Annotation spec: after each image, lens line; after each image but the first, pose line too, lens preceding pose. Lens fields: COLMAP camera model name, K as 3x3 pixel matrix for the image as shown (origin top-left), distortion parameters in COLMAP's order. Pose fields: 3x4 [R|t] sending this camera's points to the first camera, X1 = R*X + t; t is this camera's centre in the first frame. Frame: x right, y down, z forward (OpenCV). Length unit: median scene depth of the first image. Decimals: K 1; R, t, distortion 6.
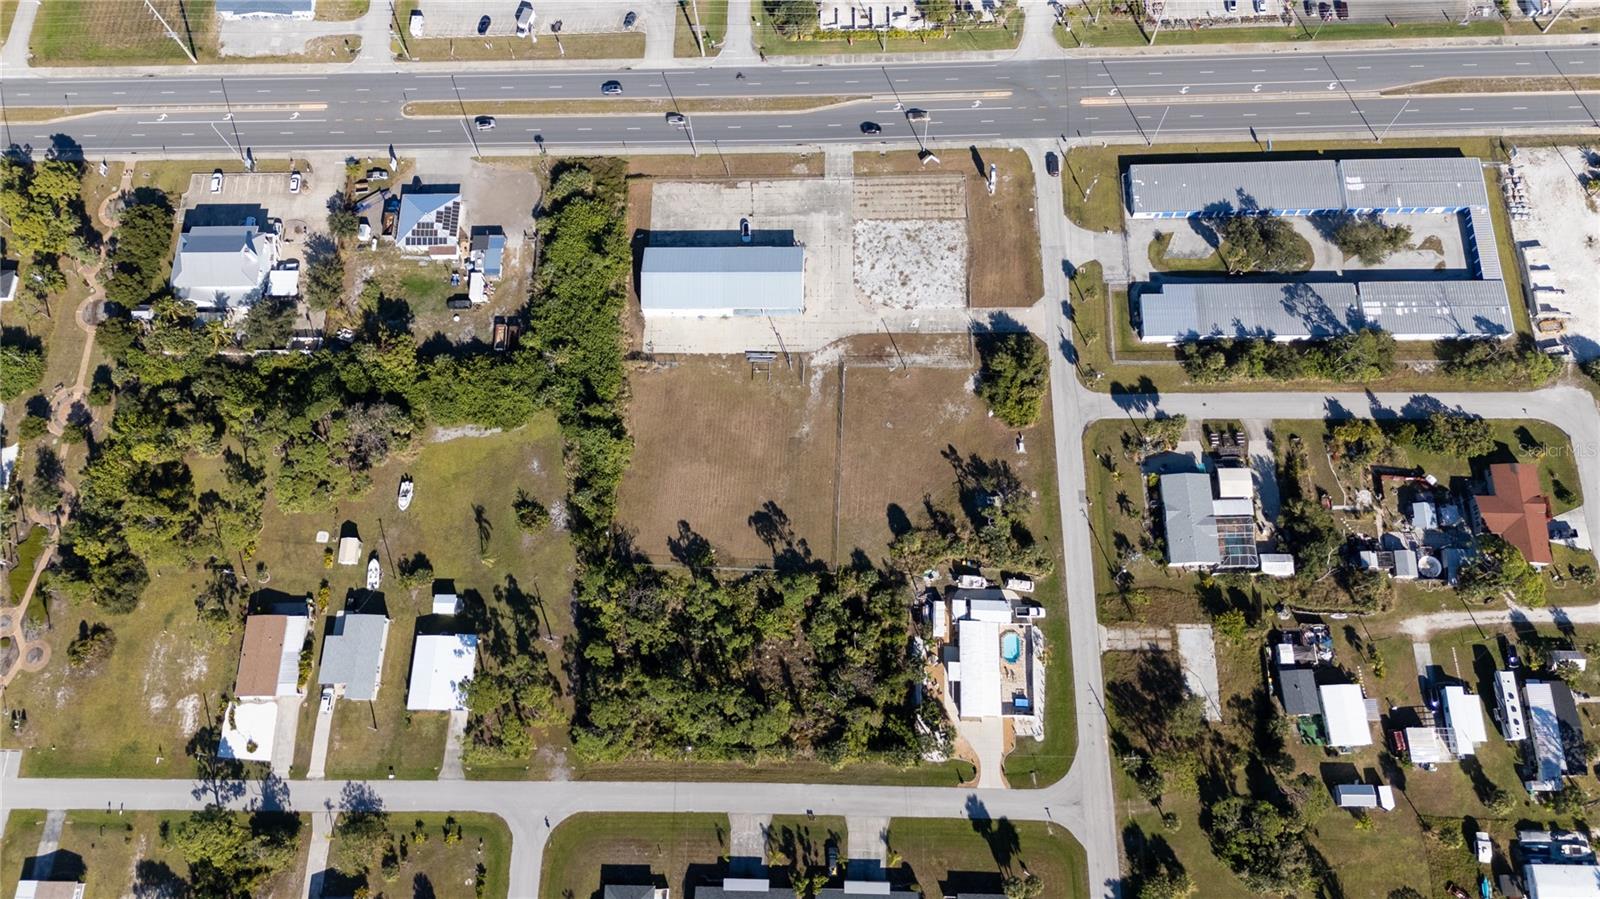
lens RADIAL K [[1168.1, 0, 801.9], [0, 1168.1, 443.5], [0, 0, 1]] dist [0.094634, -0.110221]
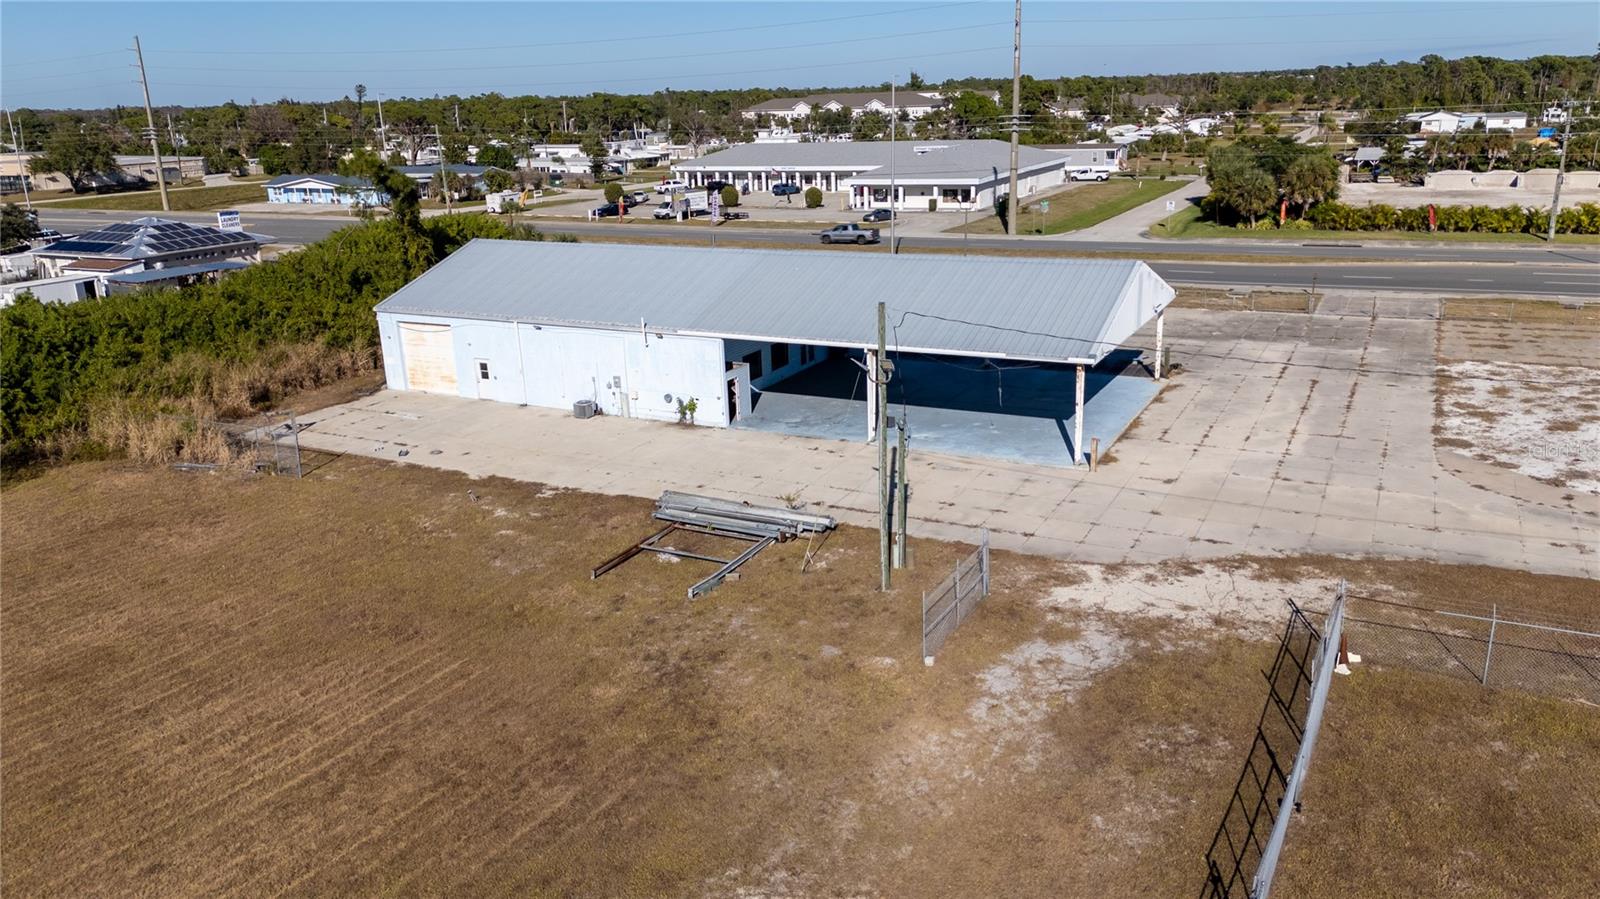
lens RADIAL K [[1168.1, 0, 801.9], [0, 1168.1, 443.5], [0, 0, 1]] dist [0.094634, -0.110221]
pose [[0.894123, 0.142849, -0.424426, 0.035086], [-0.423677, 0.576831, -0.698401, 0.022731], [0.145057, 0.804276, 0.576280, 0.888304]]
